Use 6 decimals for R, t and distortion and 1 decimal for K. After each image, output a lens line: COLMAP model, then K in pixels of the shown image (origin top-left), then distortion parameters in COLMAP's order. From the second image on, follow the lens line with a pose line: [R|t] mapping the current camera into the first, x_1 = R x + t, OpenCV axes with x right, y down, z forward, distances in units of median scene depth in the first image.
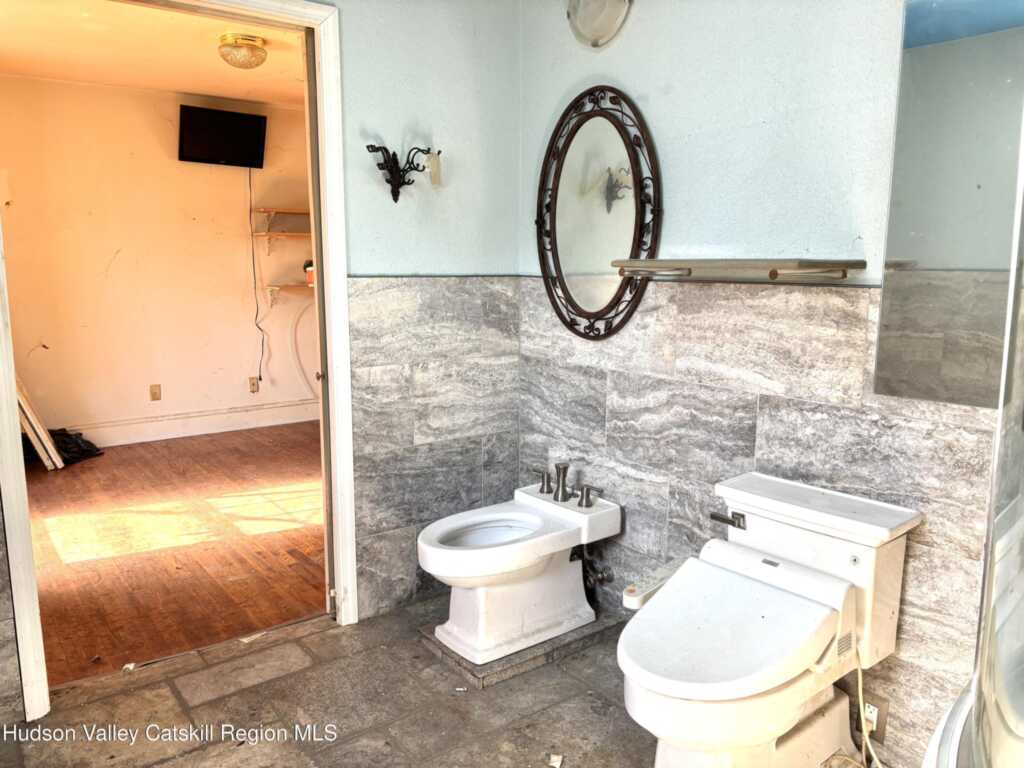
lens RADIAL K [[778.4, 0, 512.0], [0, 778.4, 384.0], [0, 0, 1]] dist [0.064194, -0.072698]
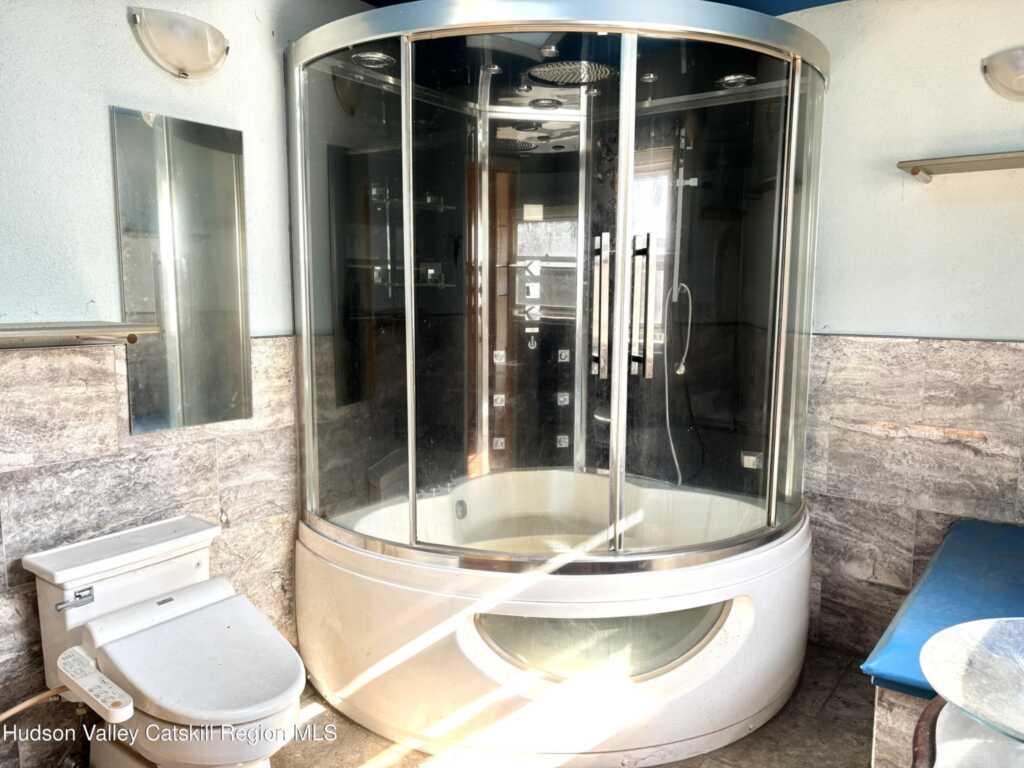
lens RADIAL K [[778.4, 0, 512.0], [0, 778.4, 384.0], [0, 0, 1]] dist [0.064194, -0.072698]
pose [[-0.275942, -0.119857, 0.953672, -0.753347], [0.145120, 0.975625, 0.164606, -0.163627], [-0.950156, 0.183819, -0.251822, 0.716078]]
